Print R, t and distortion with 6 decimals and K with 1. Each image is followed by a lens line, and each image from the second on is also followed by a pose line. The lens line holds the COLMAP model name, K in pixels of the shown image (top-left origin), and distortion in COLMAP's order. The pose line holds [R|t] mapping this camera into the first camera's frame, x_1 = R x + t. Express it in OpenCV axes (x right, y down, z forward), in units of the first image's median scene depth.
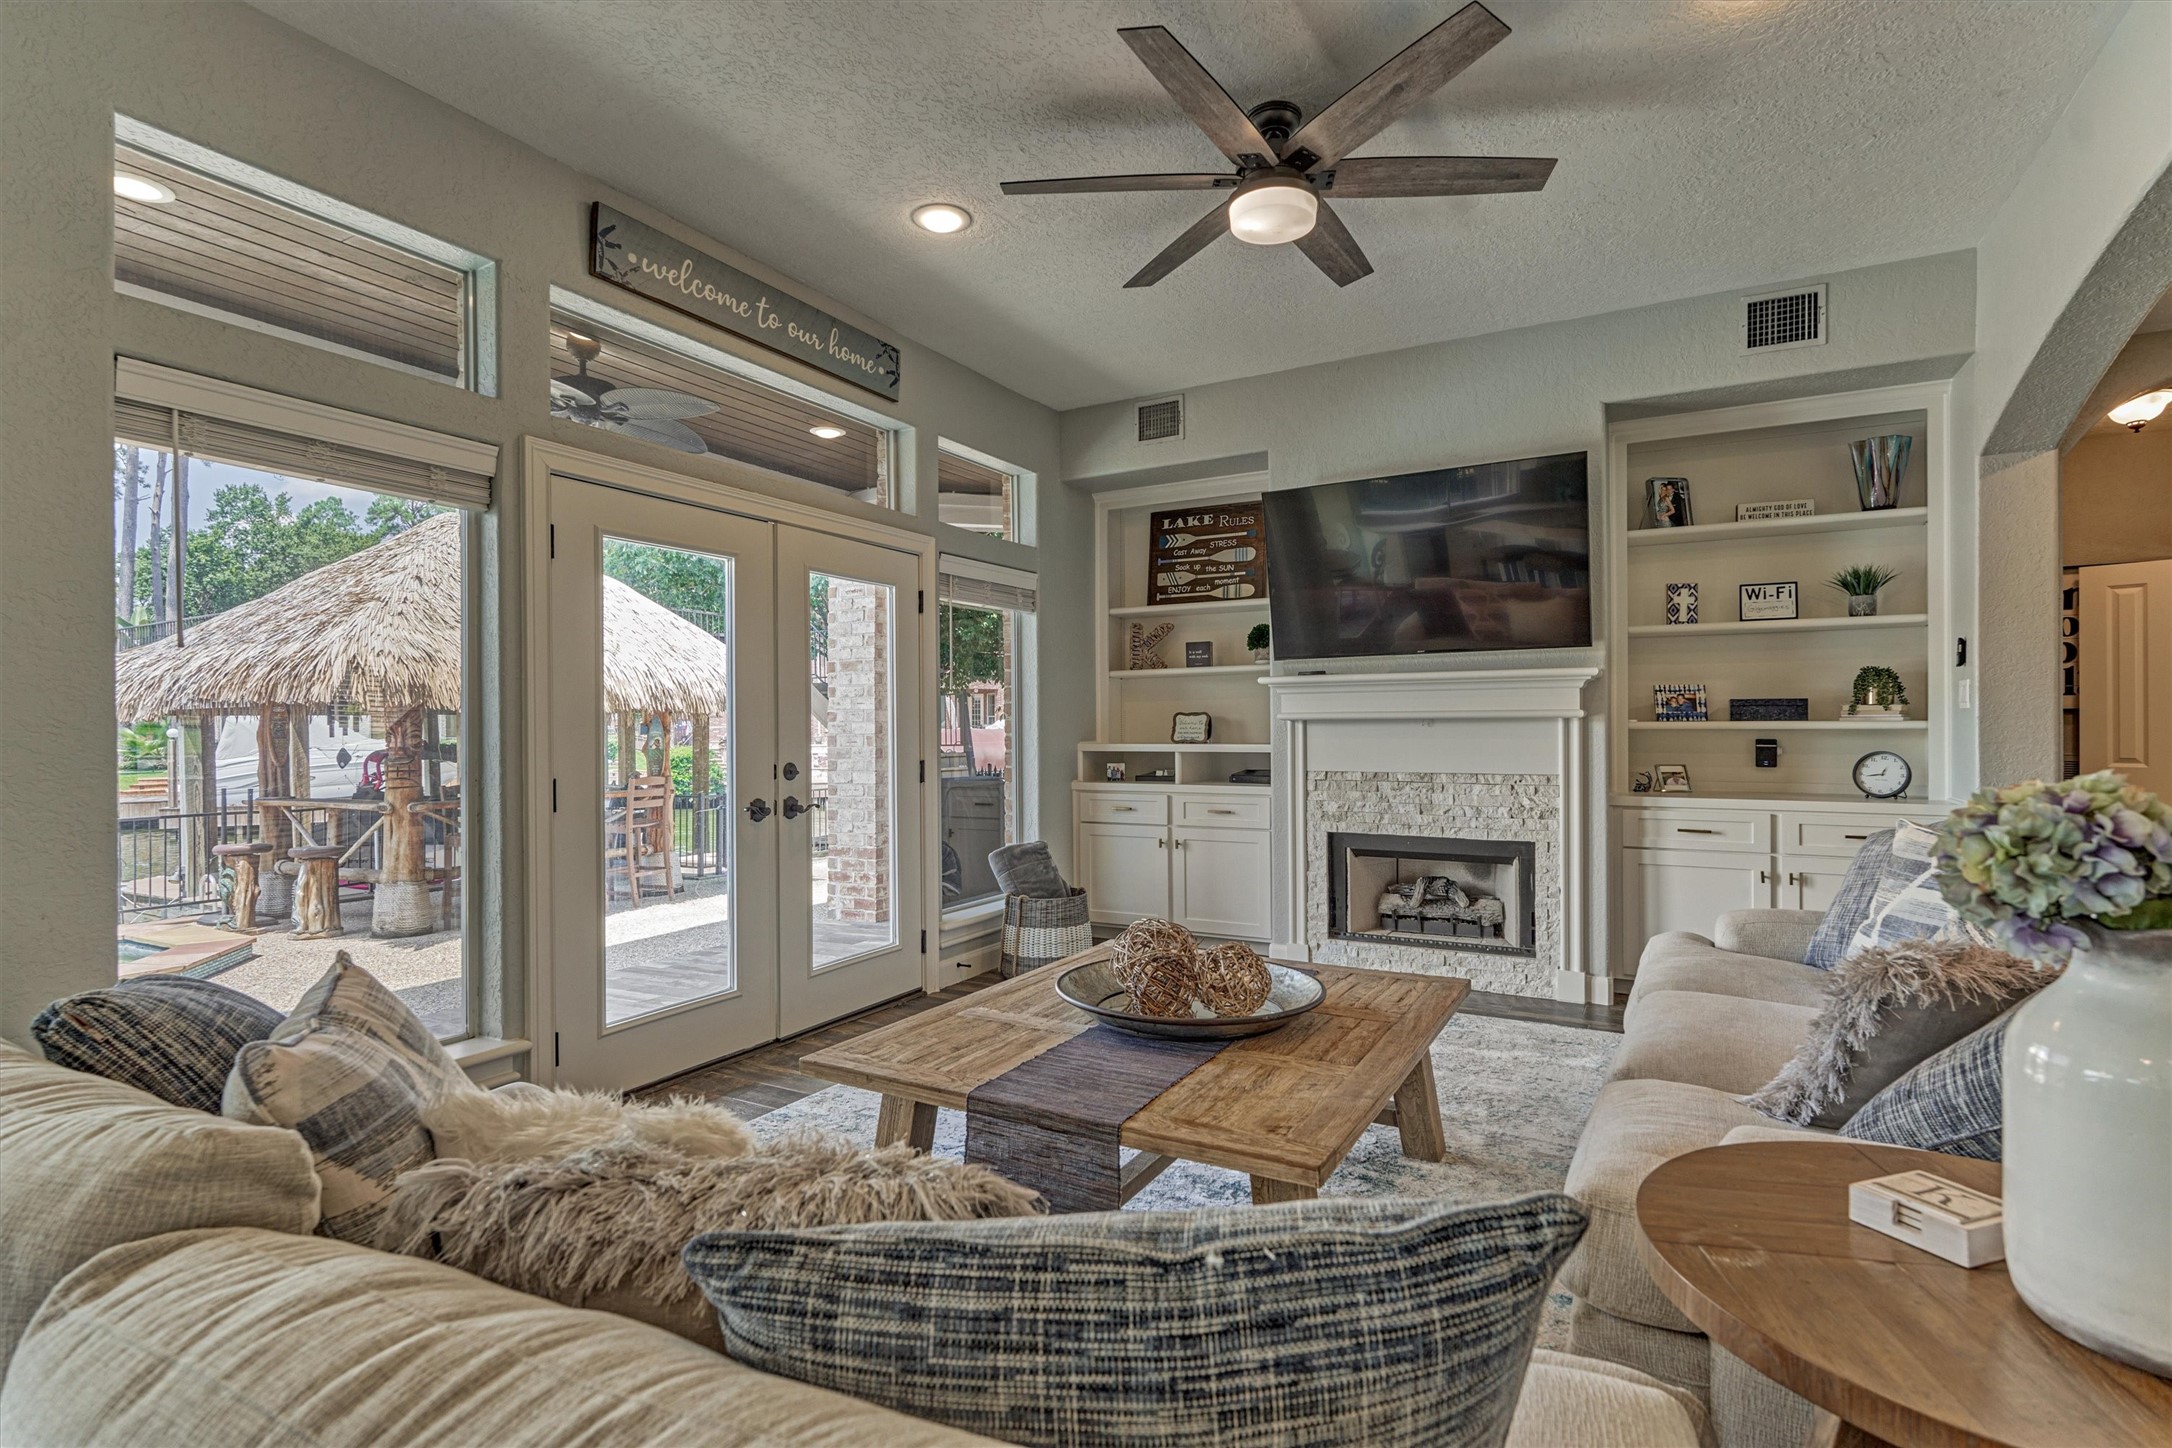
lens RADIAL K [[1050.1, 0, 1089.2], [0, 1050.1, 726.3], [0, 0, 1]] dist [0.000162, 0.000186]
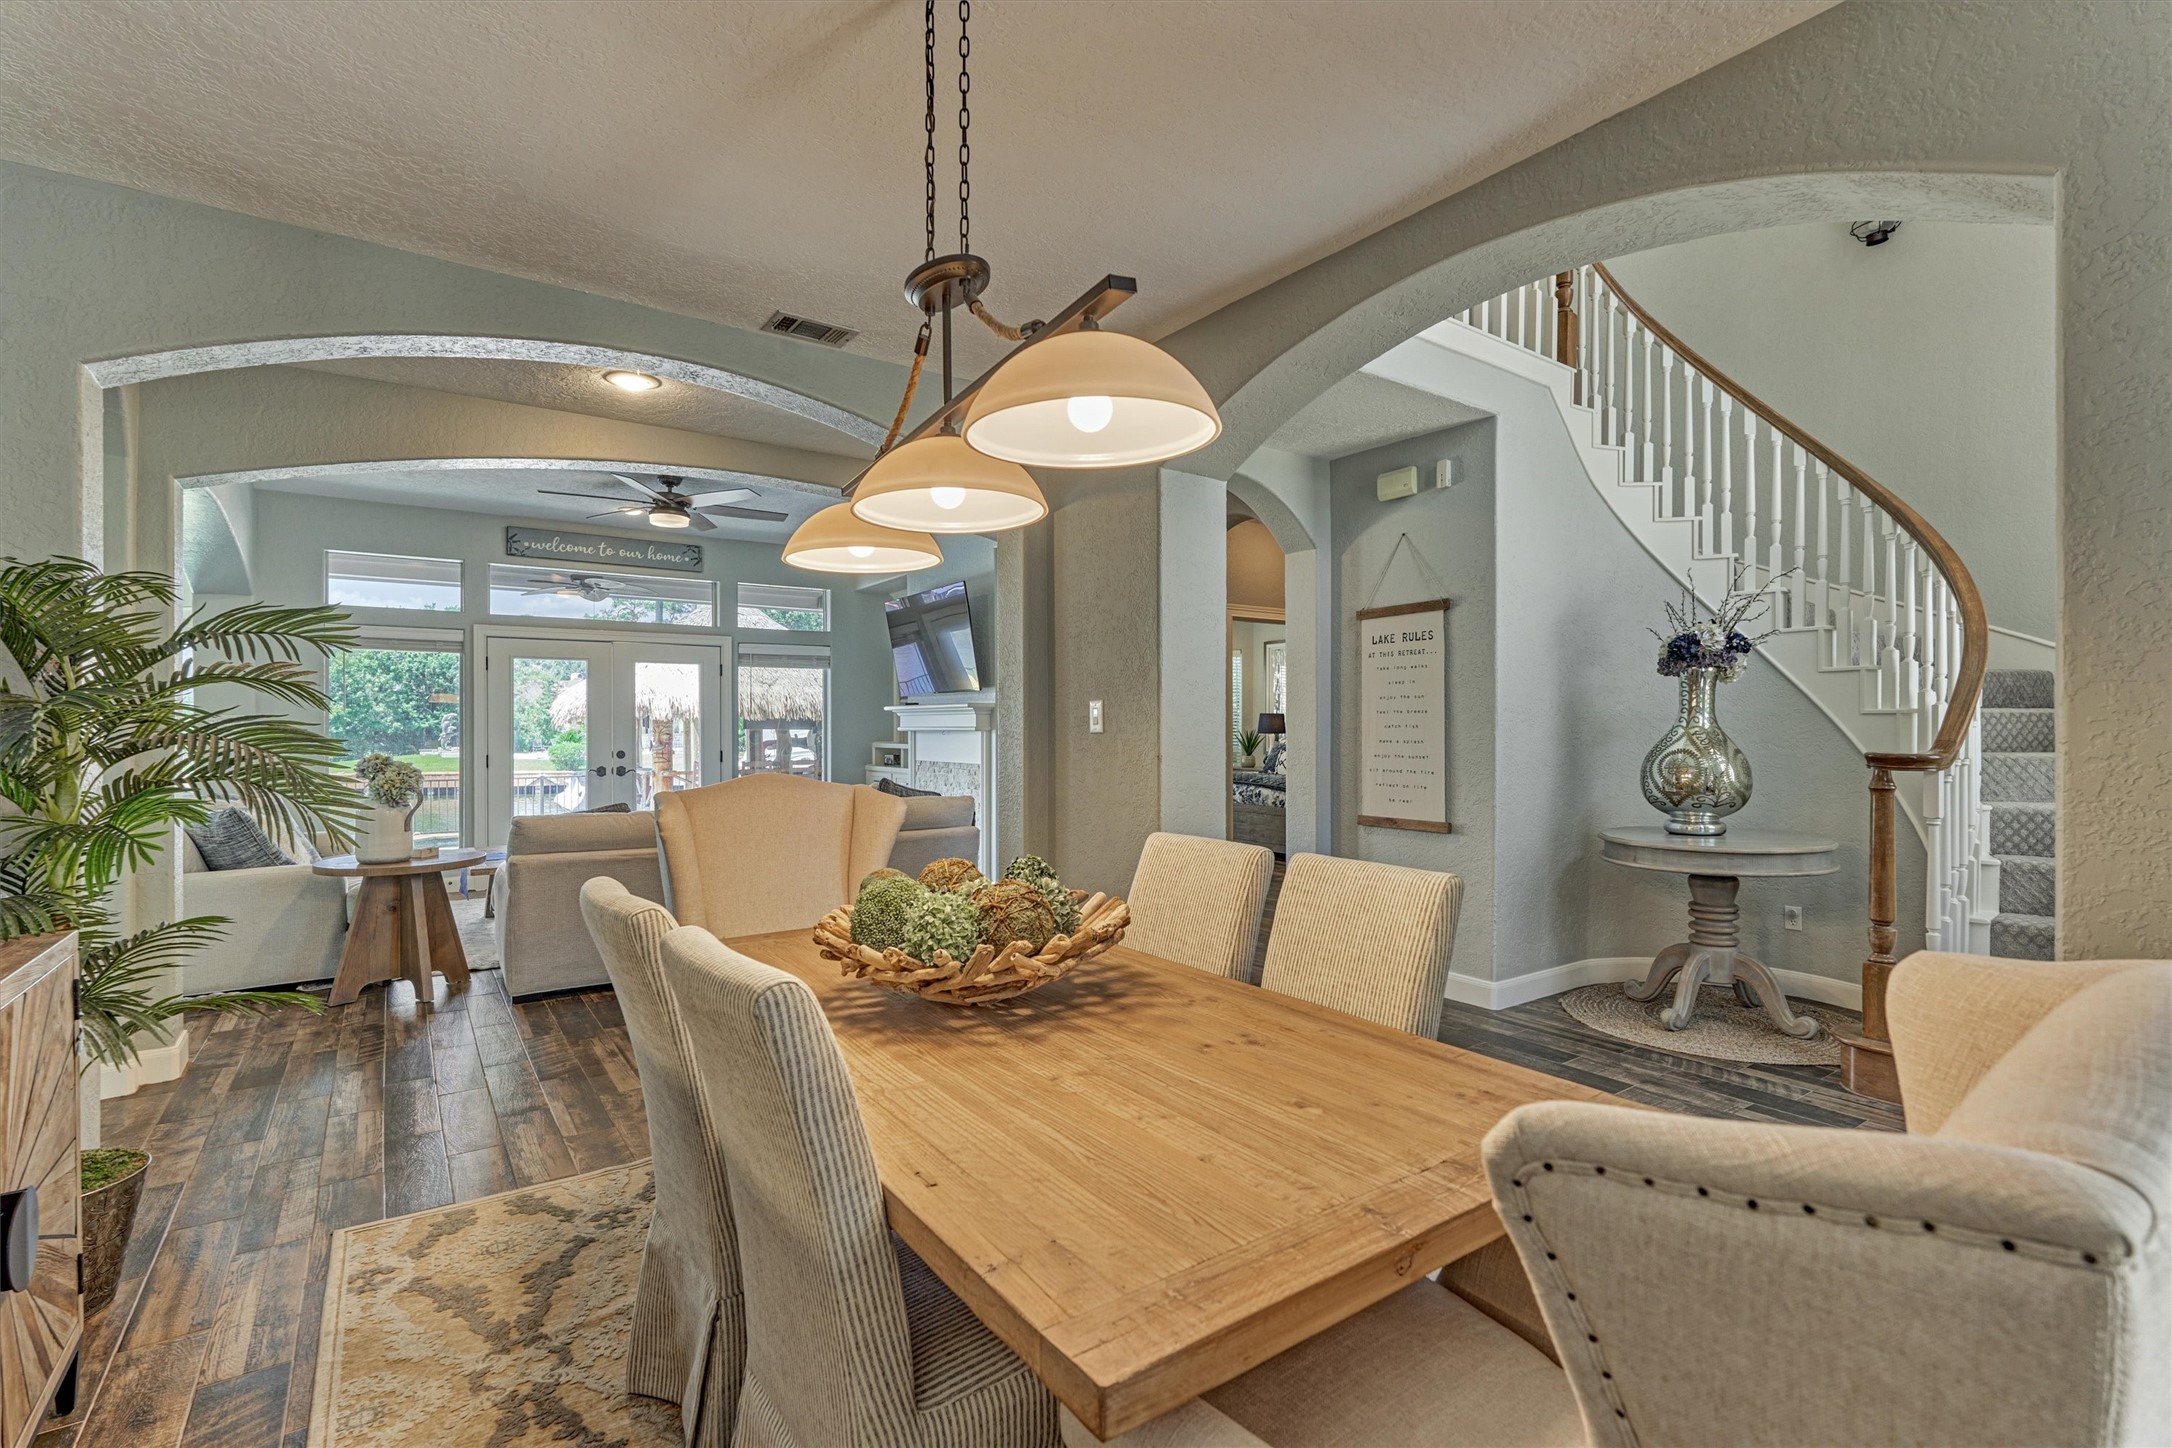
lens RADIAL K [[970.2, 0, 1089.5], [0, 970.2, 725.1], [0, 0, 1]] dist [-0.001526, 0.000620]
pose [[0.906281, 0.002118, -0.422670, 1.207887], [-0.001525, 0.999997, 0.001741, -0.019477], [0.422672, -0.000933, 0.906282, -0.349527]]
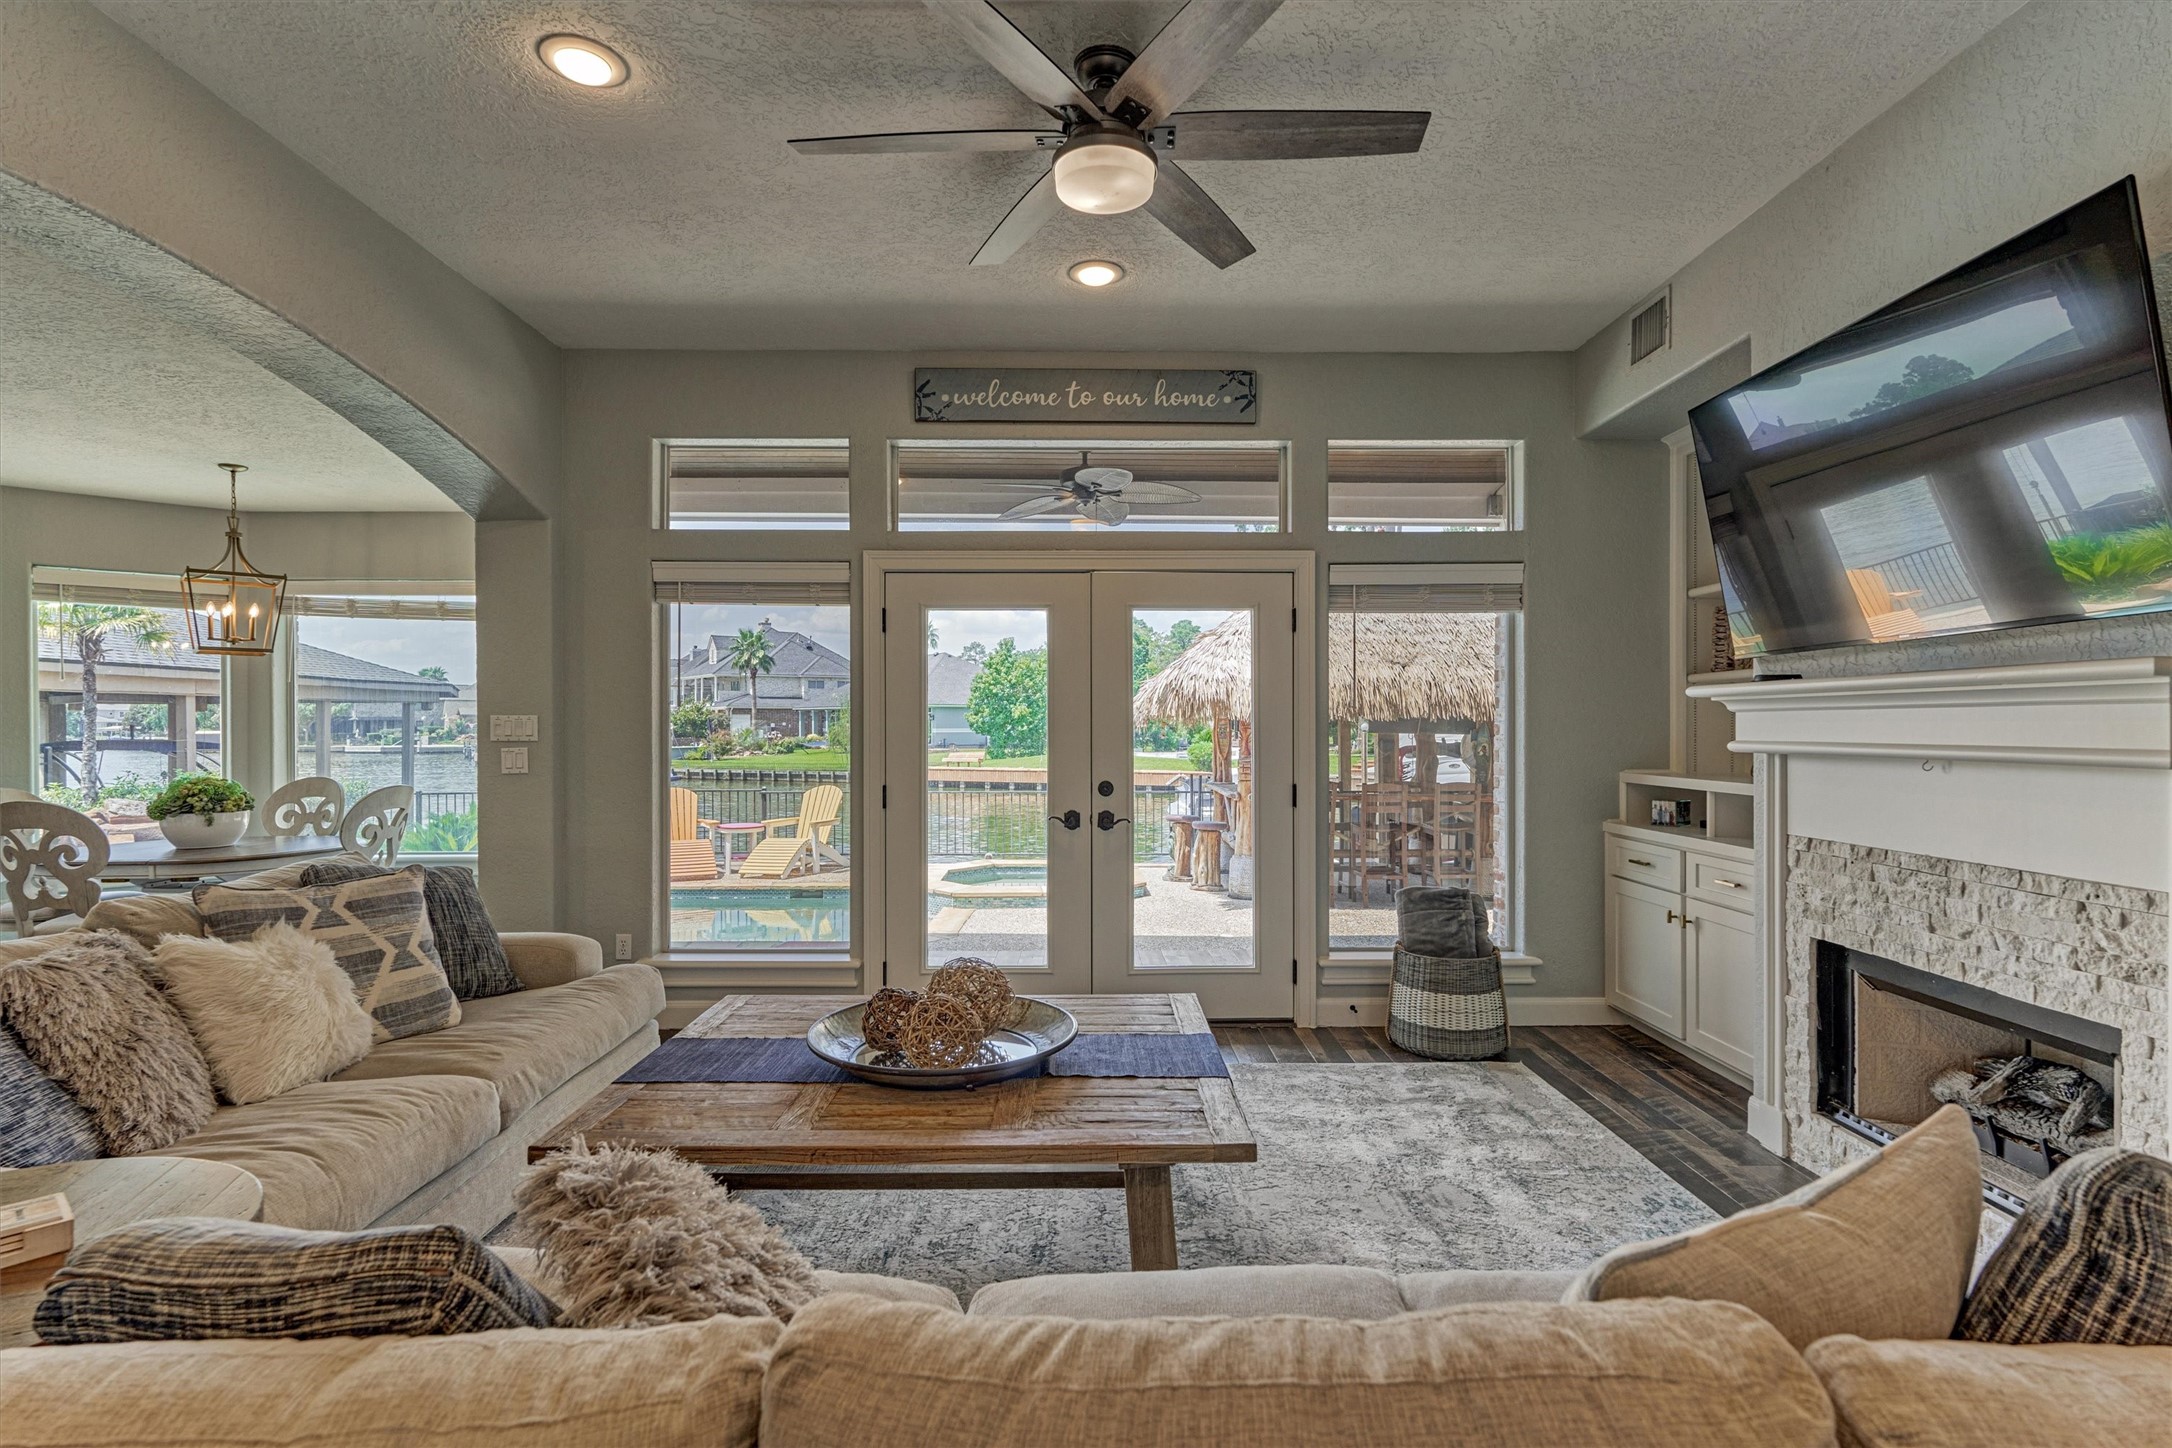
lens RADIAL K [[1050.1, 0, 1089.2], [0, 1050.1, 726.3], [0, 0, 1]] dist [0.000162, 0.000186]
pose [[0.493609, 0.005905, -0.869664, 0.574729], [-0.001921, 0.999982, 0.005700, -0.025471], [0.869682, -0.001143, 0.493612, 0.351118]]
